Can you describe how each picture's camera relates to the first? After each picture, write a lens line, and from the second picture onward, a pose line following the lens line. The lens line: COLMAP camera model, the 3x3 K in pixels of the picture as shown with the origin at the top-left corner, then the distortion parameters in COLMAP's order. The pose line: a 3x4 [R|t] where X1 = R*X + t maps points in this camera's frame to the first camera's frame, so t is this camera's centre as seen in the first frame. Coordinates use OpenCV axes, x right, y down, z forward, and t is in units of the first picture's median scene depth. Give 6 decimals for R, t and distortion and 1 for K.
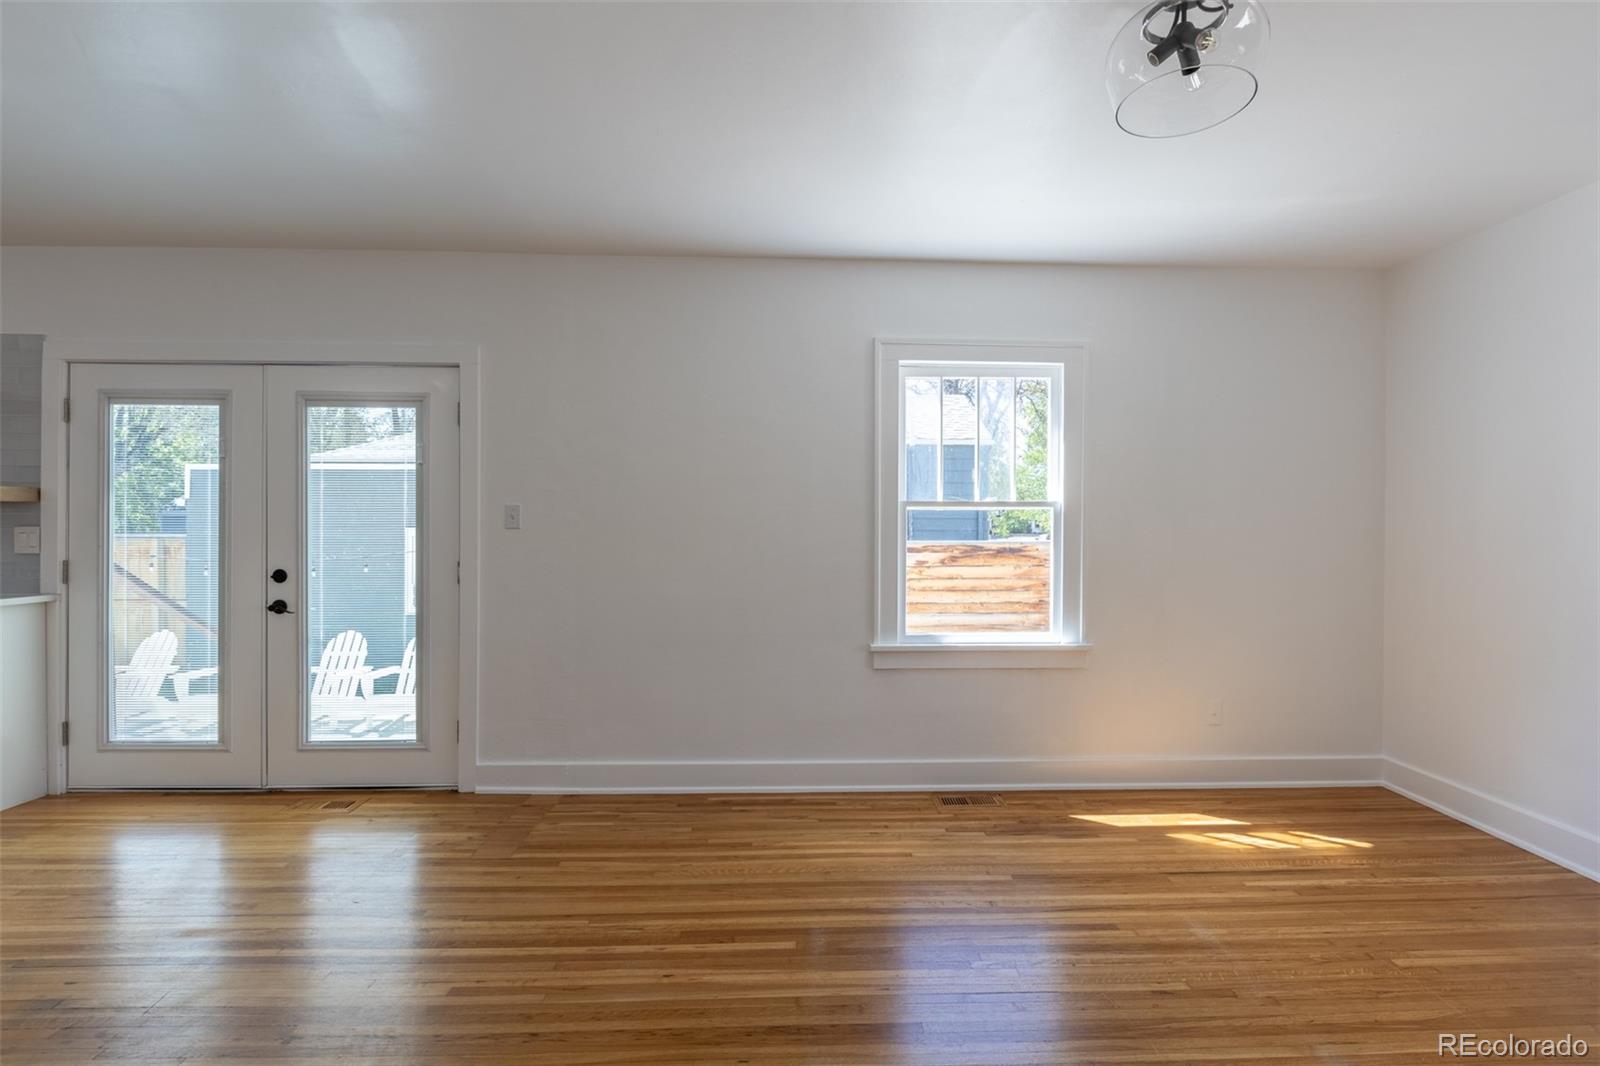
lens RADIAL K [[744.2, 0, 808.4], [0, 744.2, 535.9], [0, 0, 1]] dist [-0.007212, -0.000525]
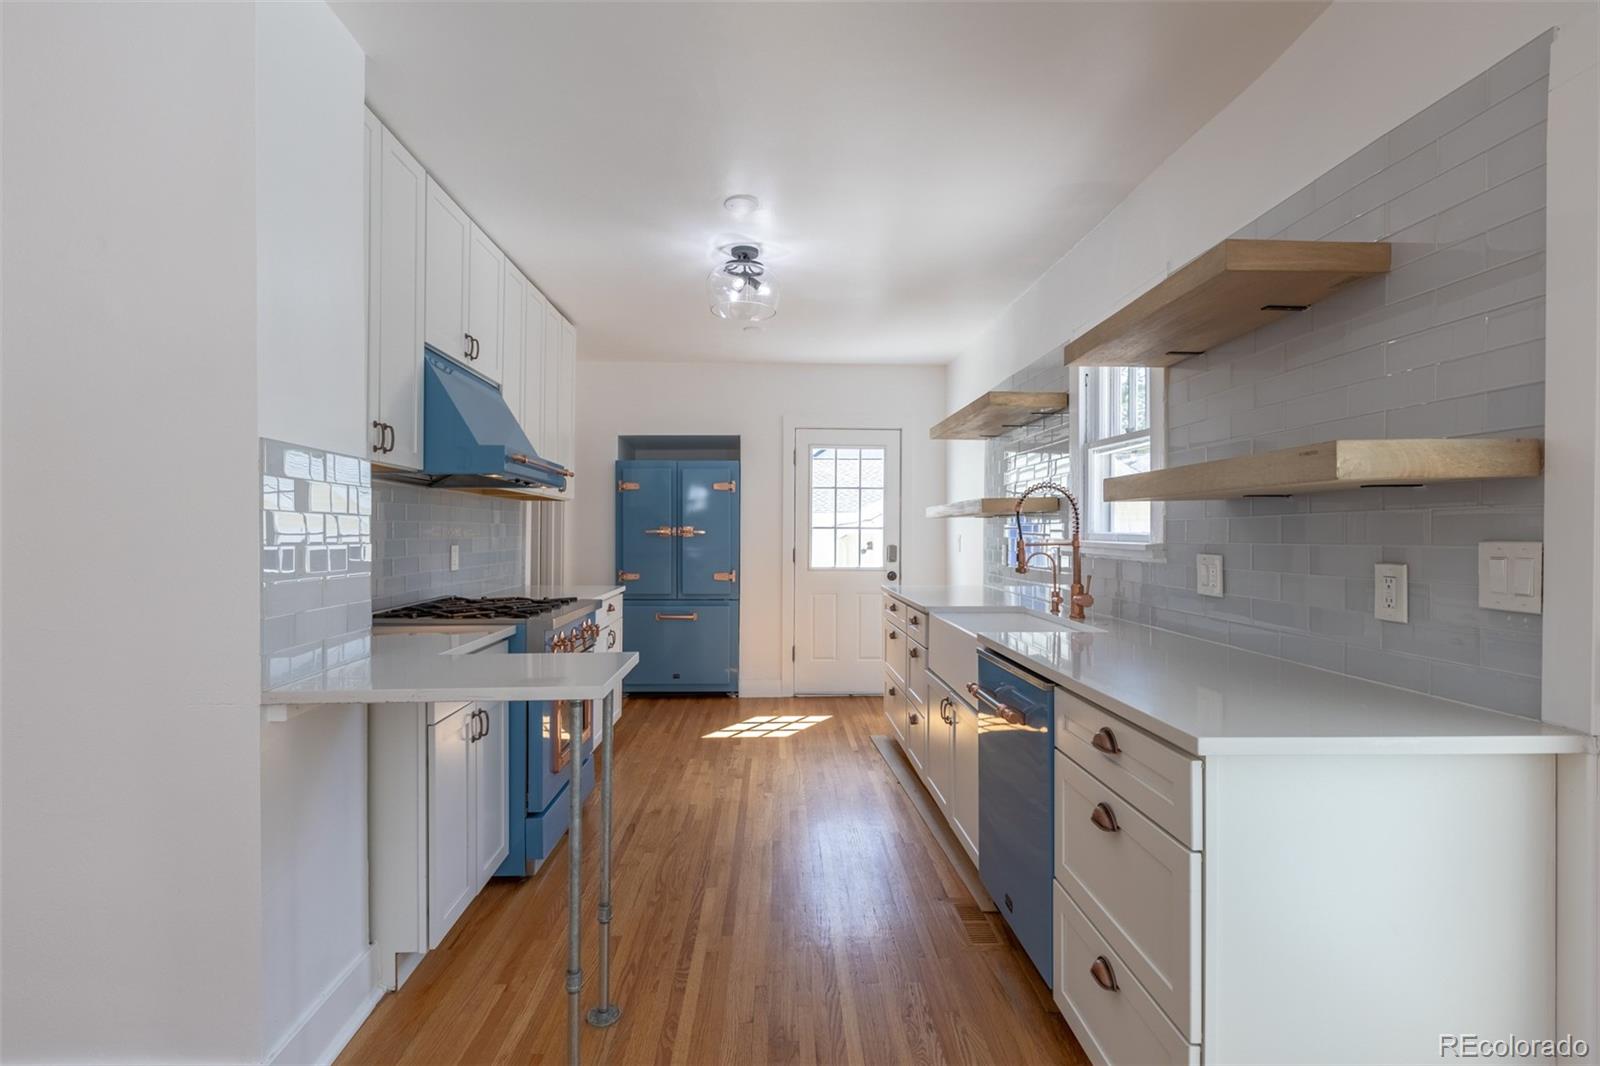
lens RADIAL K [[744.2, 0, 809.9], [0, 744.2, 531.9], [0, 0, 1]] dist [-0.007212, -0.000525]
pose [[0.026027, -0.003159, -0.999656, -0.677873], [-0.008393, 0.999959, -0.003379, -0.013296], [0.999626, 0.008478, 0.026000, 0.620401]]
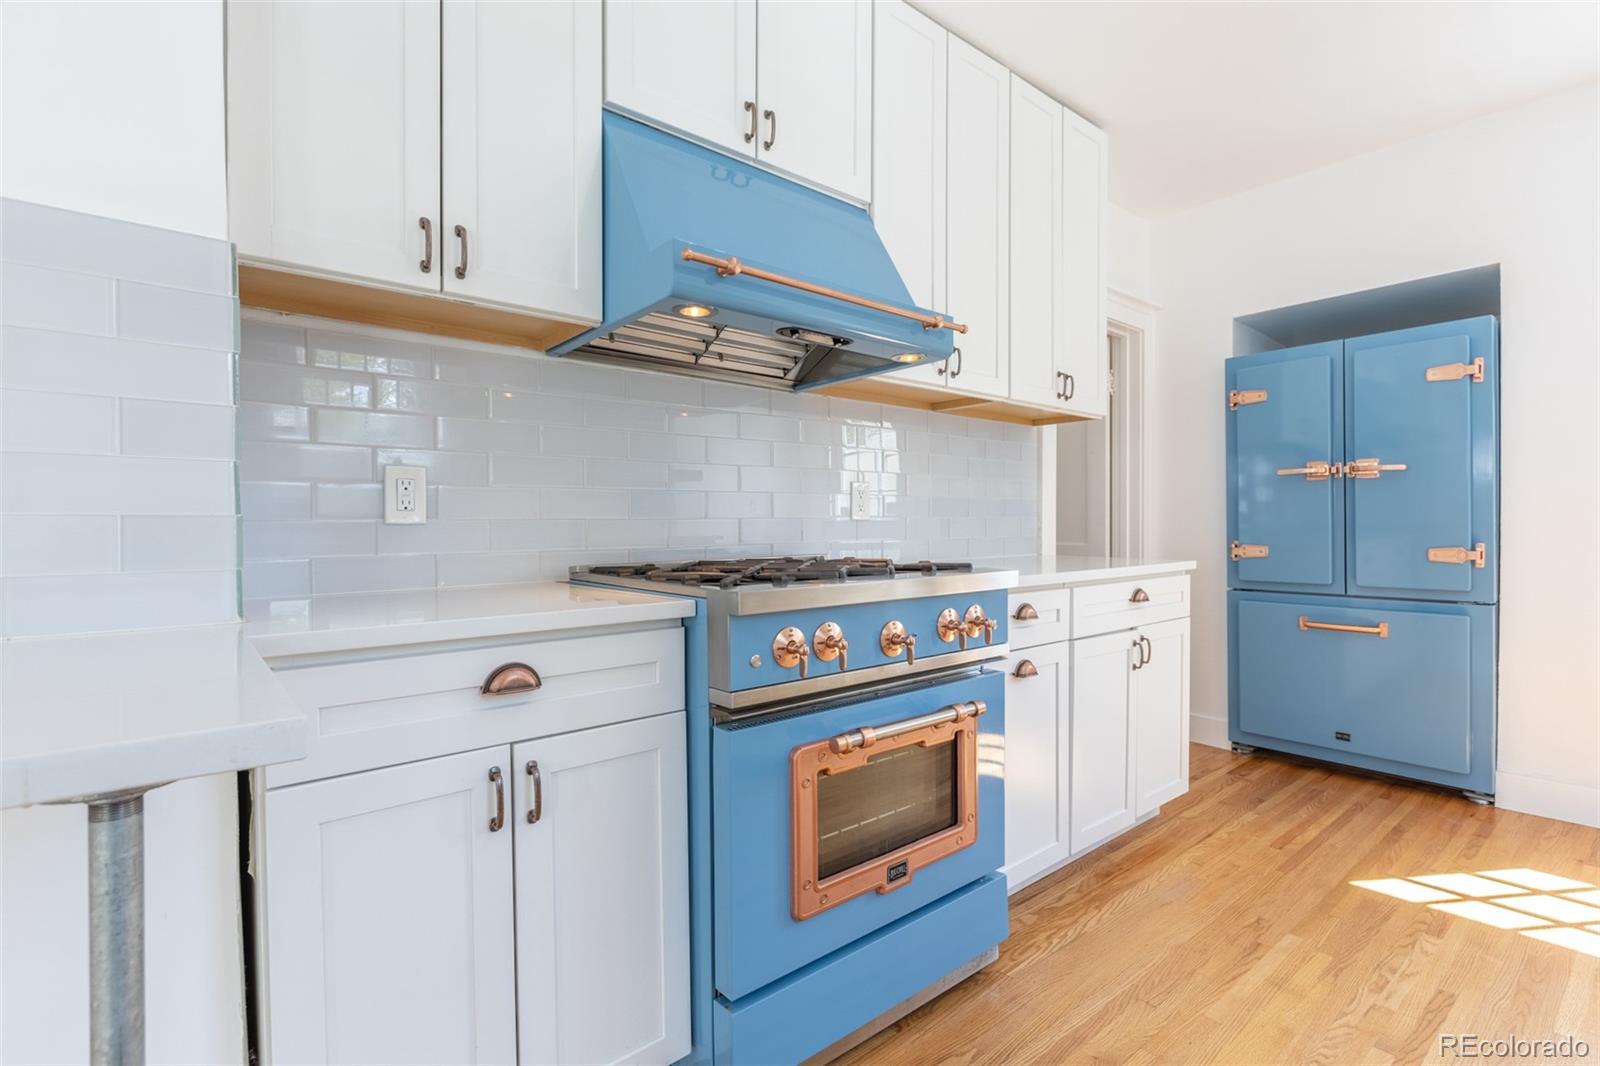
lens RADIAL K [[744.2, 0, 847.3], [0, 744.2, 527.6], [0, 0, 1]] dist [-0.007212, -0.000525]
pose [[-0.775058, 0.003578, -0.631880, -1.321638], [-0.001141, 0.999974, 0.007062, 0.048208], [0.631889, 0.006194, -0.775034, 0.684380]]
